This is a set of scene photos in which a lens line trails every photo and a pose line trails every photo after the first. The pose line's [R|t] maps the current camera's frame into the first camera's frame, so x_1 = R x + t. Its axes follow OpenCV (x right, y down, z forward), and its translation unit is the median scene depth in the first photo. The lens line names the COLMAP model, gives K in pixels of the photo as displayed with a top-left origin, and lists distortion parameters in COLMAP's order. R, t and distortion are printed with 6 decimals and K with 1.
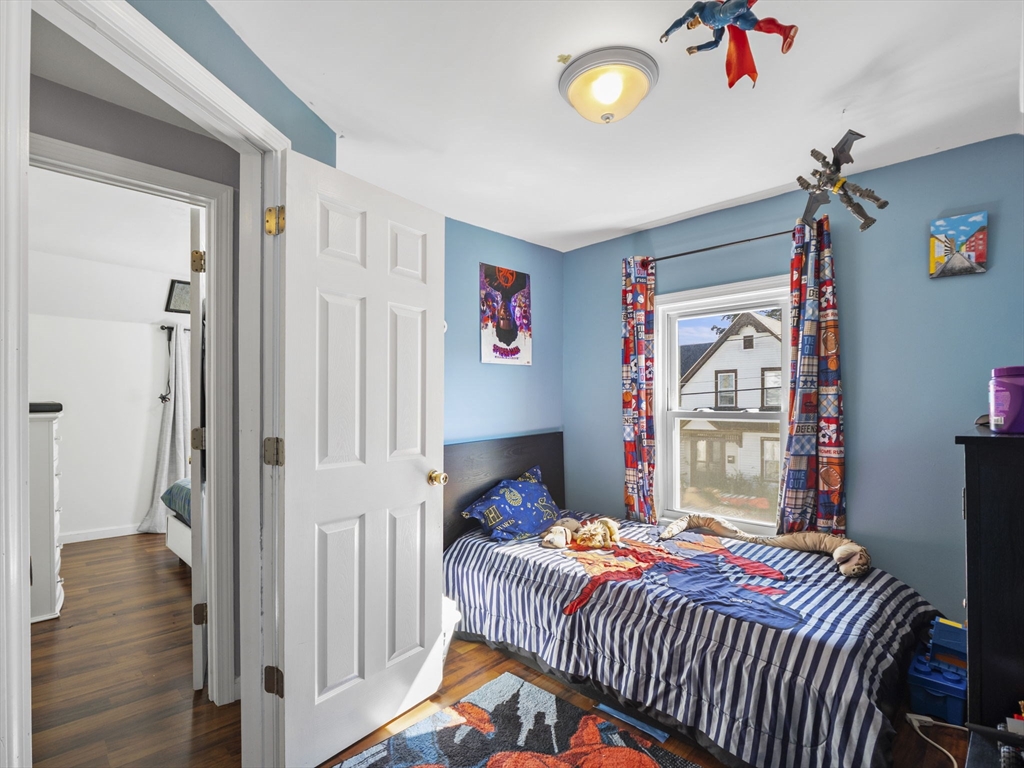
lens RADIAL K [[521.2, 0, 507.7], [0, 521.2, 396.5], [0, 0, 1]] dist [-0.006247, -0.001291]
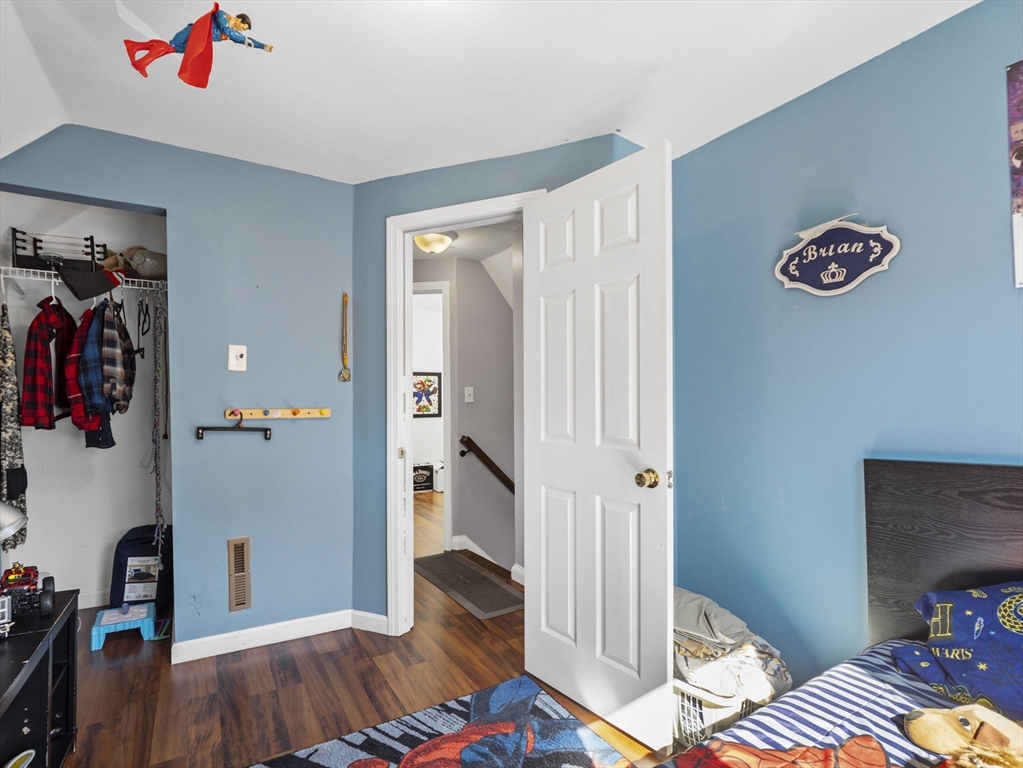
lens RADIAL K [[520.7, 0, 507.2], [0, 520.7, 396.4], [0, 0, 1]] dist [-0.006247, -0.001291]
pose [[-0.244012, -0.006836, -0.969748, 0.727381], [0.010114, 0.999903, -0.009594, 0.037693], [0.969719, -0.012149, -0.243919, 1.038862]]
